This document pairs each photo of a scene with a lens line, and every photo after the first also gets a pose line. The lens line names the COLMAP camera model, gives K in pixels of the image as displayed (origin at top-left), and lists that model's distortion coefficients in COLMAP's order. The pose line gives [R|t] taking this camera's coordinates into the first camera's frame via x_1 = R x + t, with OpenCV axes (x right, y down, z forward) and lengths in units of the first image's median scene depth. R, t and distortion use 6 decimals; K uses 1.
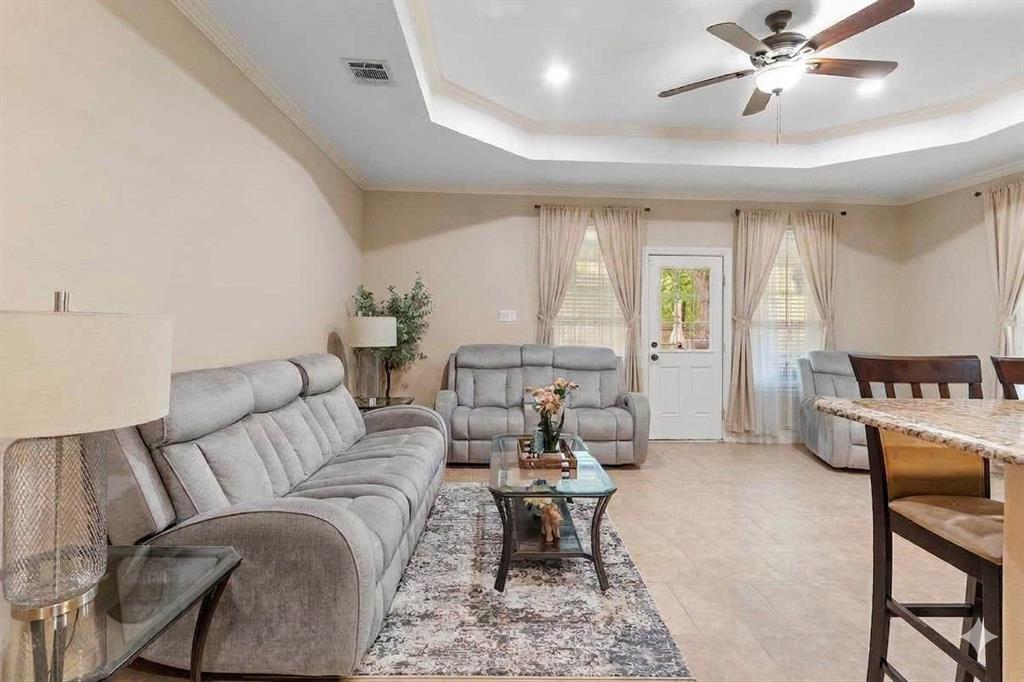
lens RADIAL K [[489.3, 0, 504.4], [0, 489.3, 317.9], [0, 0, 1]] dist [-0.008781, -0.000592]
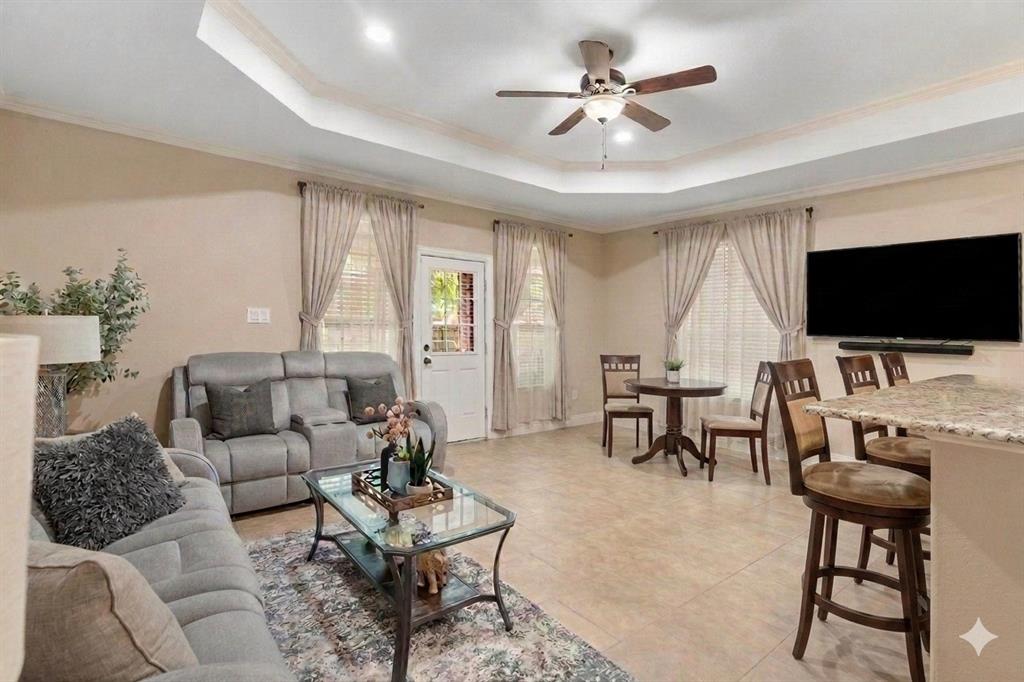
lens RADIAL K [[489.3, 0, 518.3], [0, 489.3, 320.7], [0, 0, 1]] dist [-0.008781, -0.000592]
pose [[0.799209, 0.011448, 0.600944, -0.159013], [-0.015900, 0.999871, 0.002098, -0.005467], [-0.600843, -0.011232, 0.799288, 0.137591]]
